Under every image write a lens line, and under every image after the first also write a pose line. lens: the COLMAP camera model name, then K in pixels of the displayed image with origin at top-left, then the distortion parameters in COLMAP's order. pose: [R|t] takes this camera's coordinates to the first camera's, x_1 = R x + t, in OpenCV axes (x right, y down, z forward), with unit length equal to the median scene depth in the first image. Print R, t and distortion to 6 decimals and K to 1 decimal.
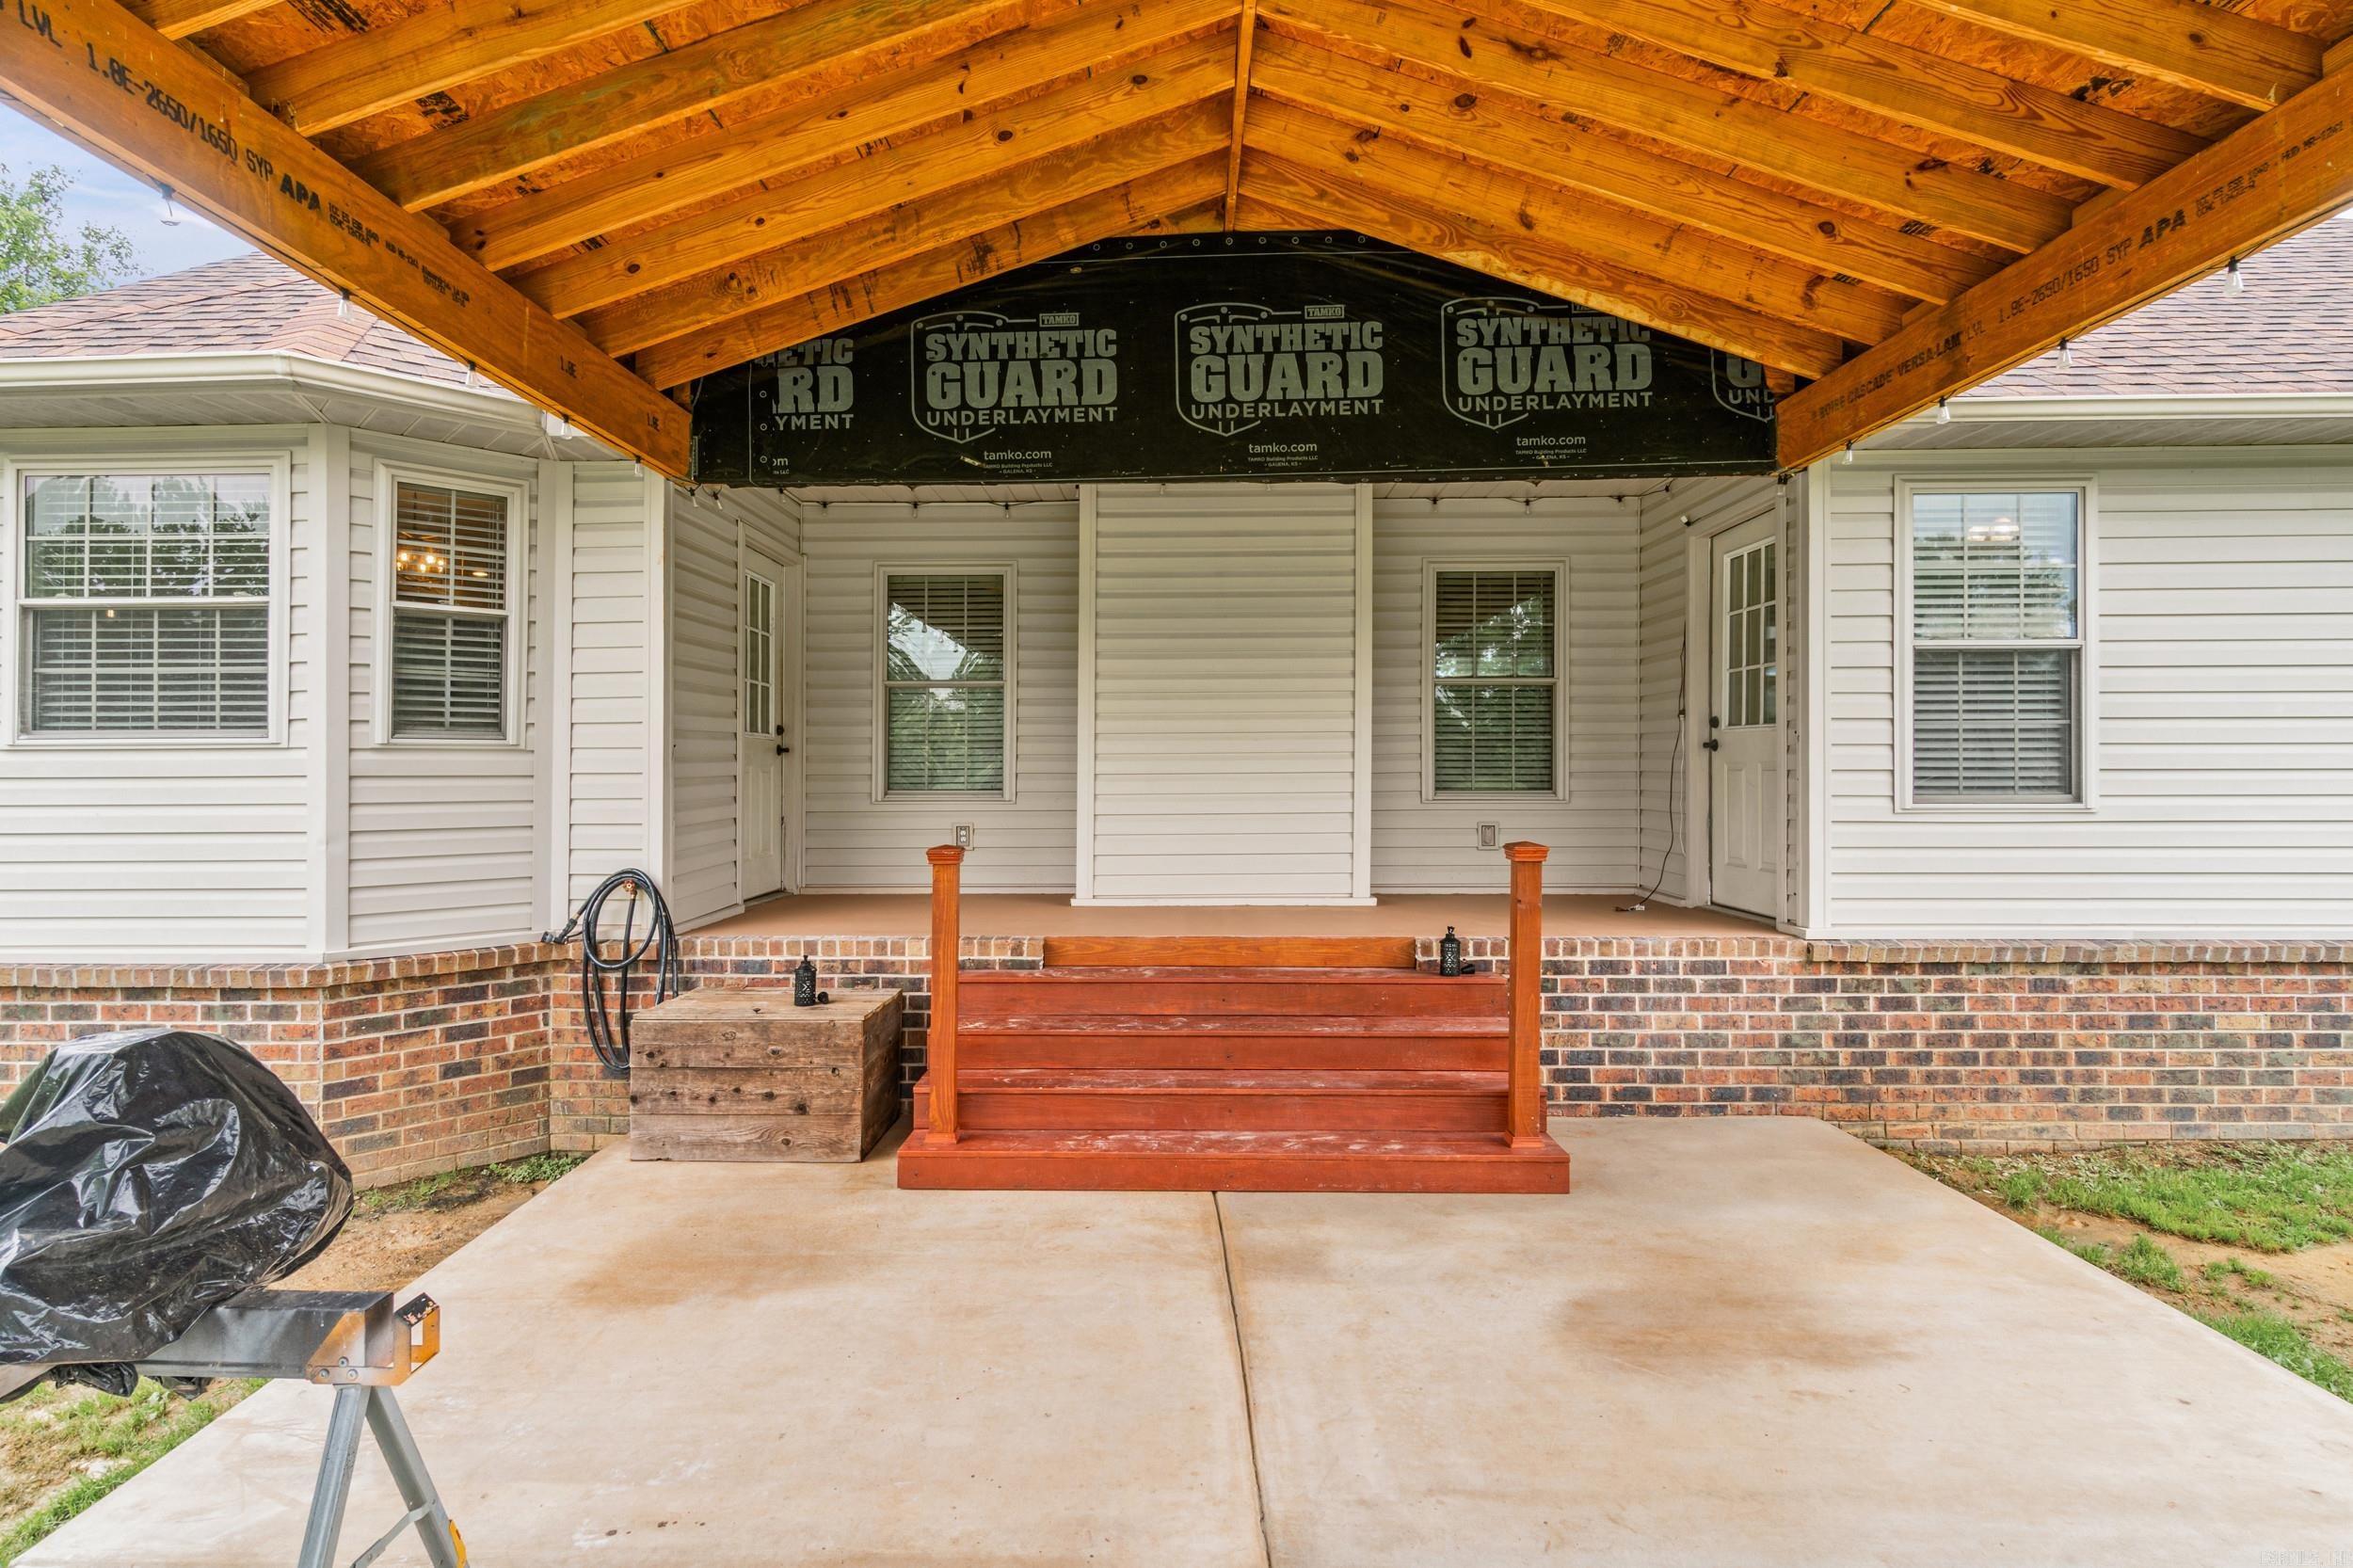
lens RADIAL K [[1140.1, 0, 1174.1], [0, 1140.1, 775.4], [0, 0, 1]] dist [0.003400, -0.000739]
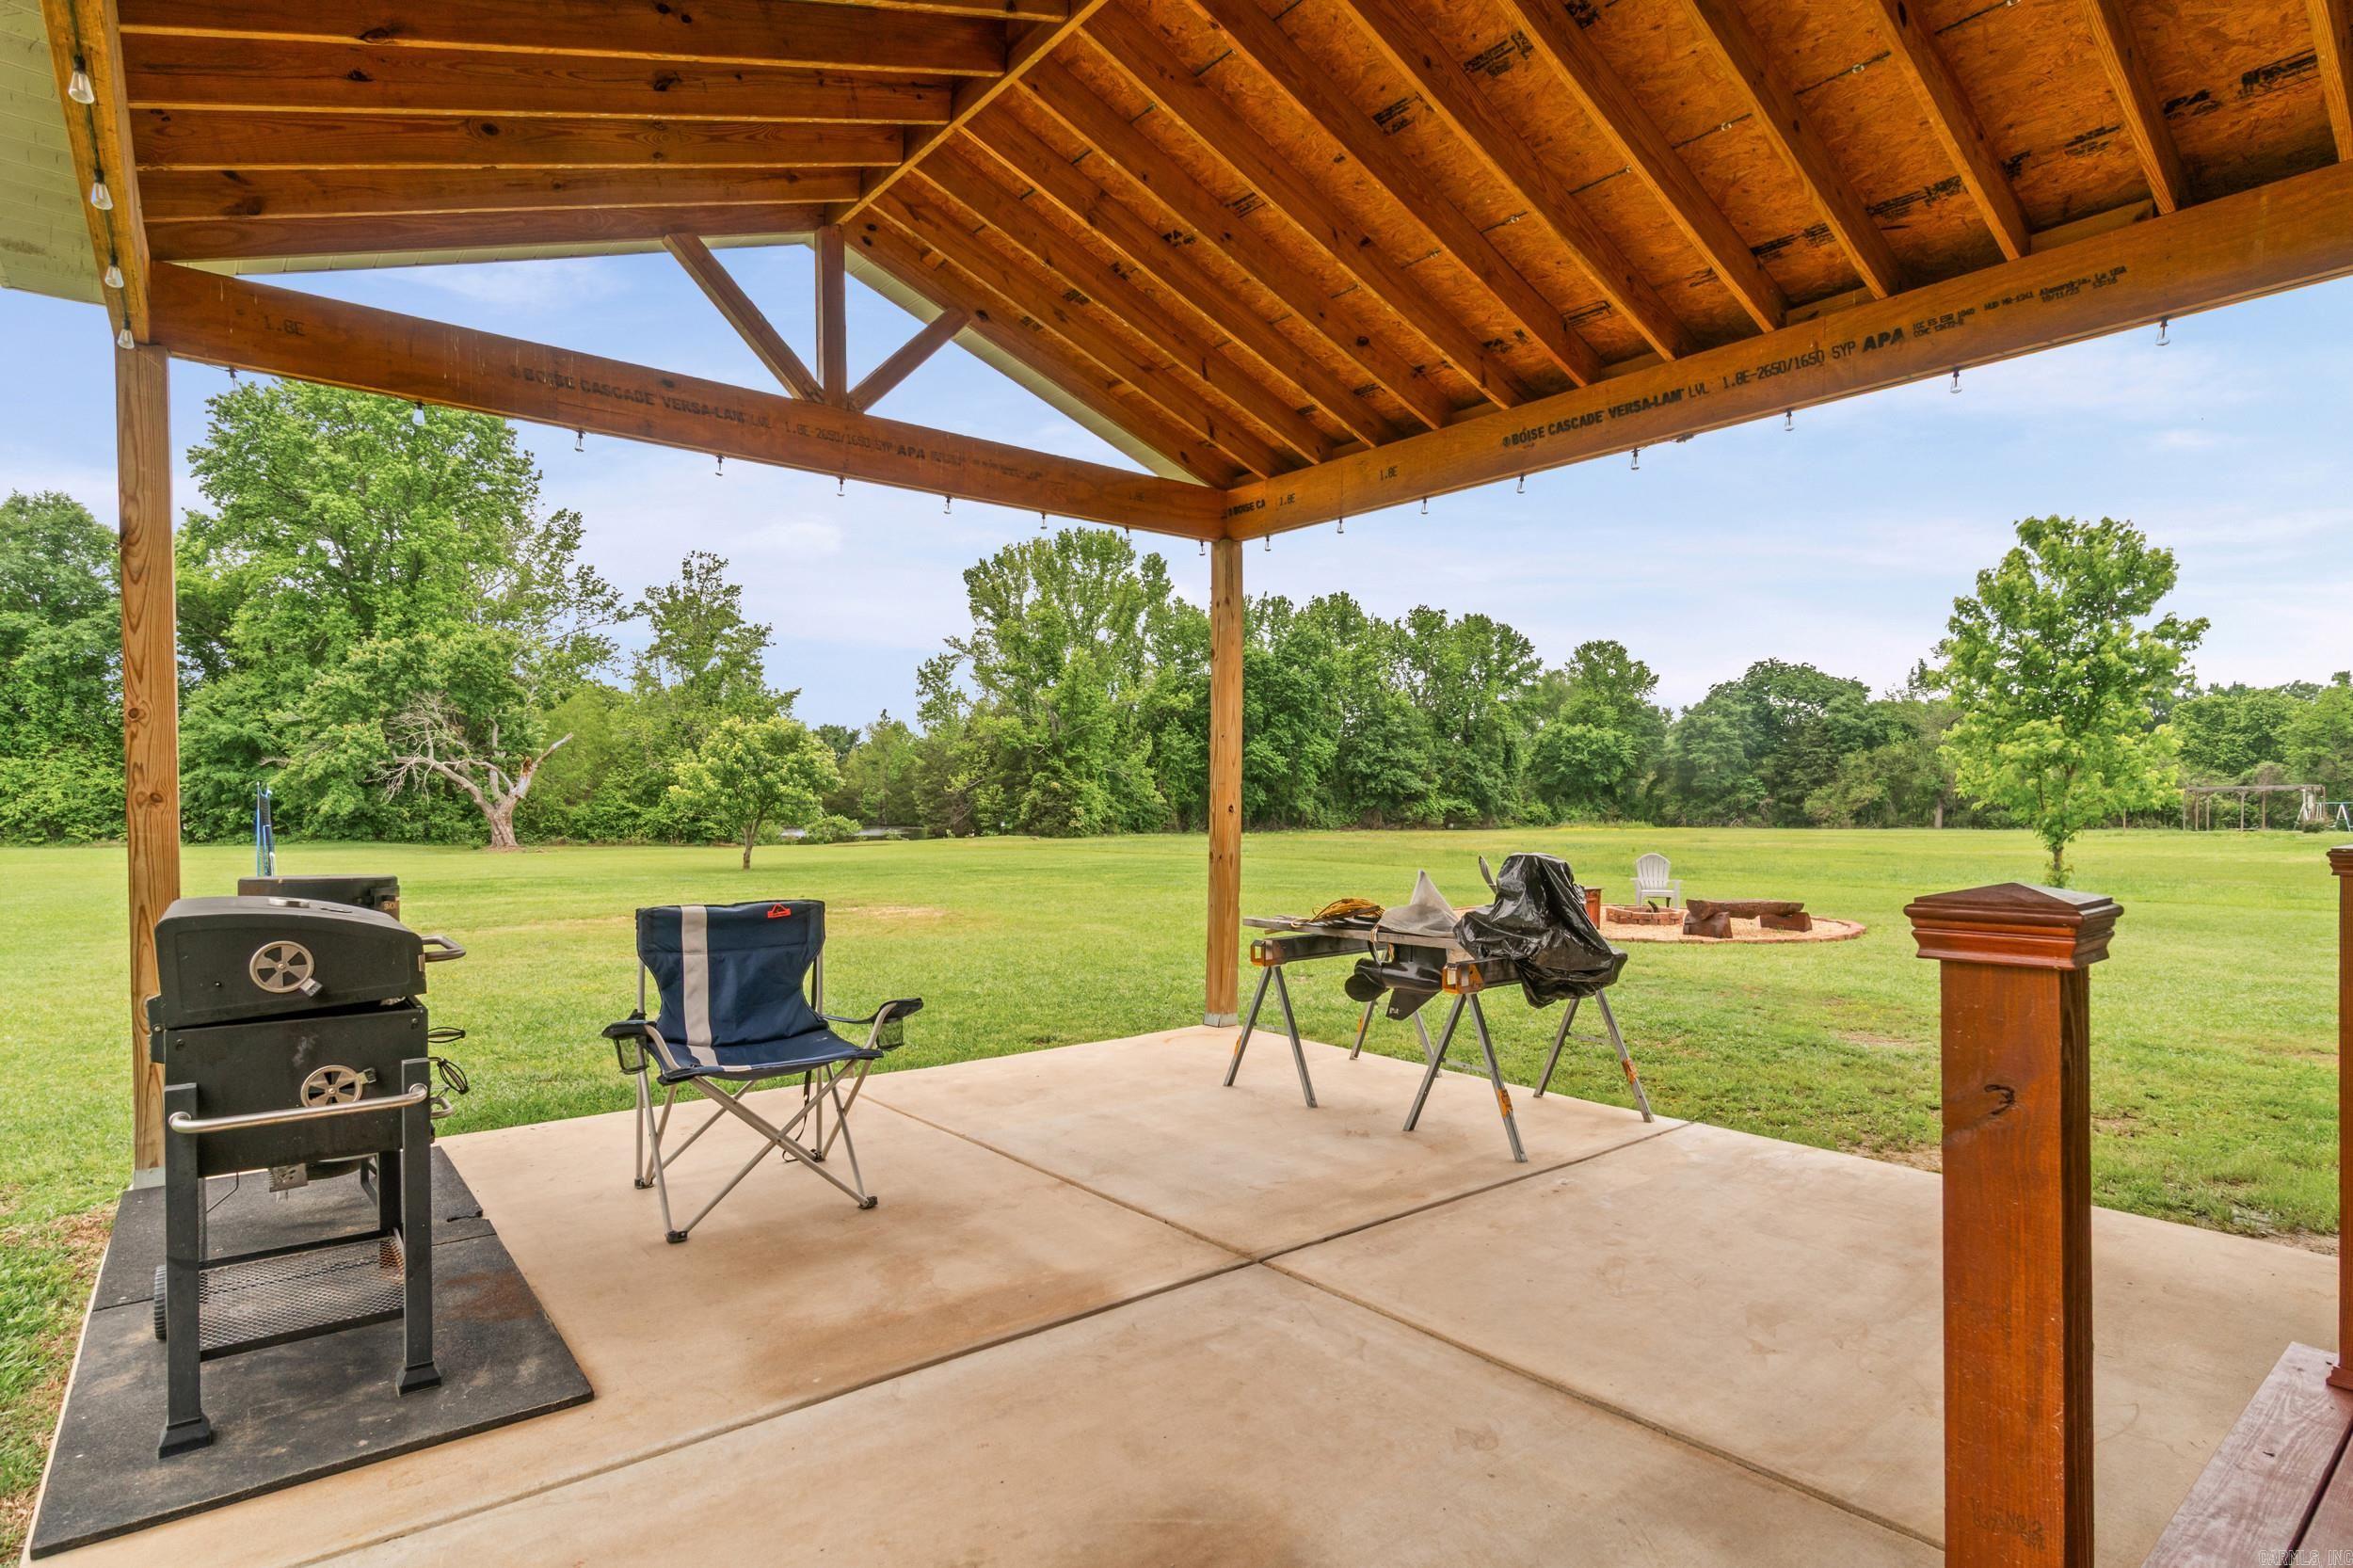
lens RADIAL K [[1140.1, 0, 1174.6], [0, 1140.1, 792.6], [0, 0, 1]] dist [0.003400, -0.000739]
pose [[-0.755861, -0.006017, -0.654704, 0.978976], [-0.011349, 0.999928, 0.003912, 0.062206], [0.654633, 0.010387, -0.755875, 1.719077]]
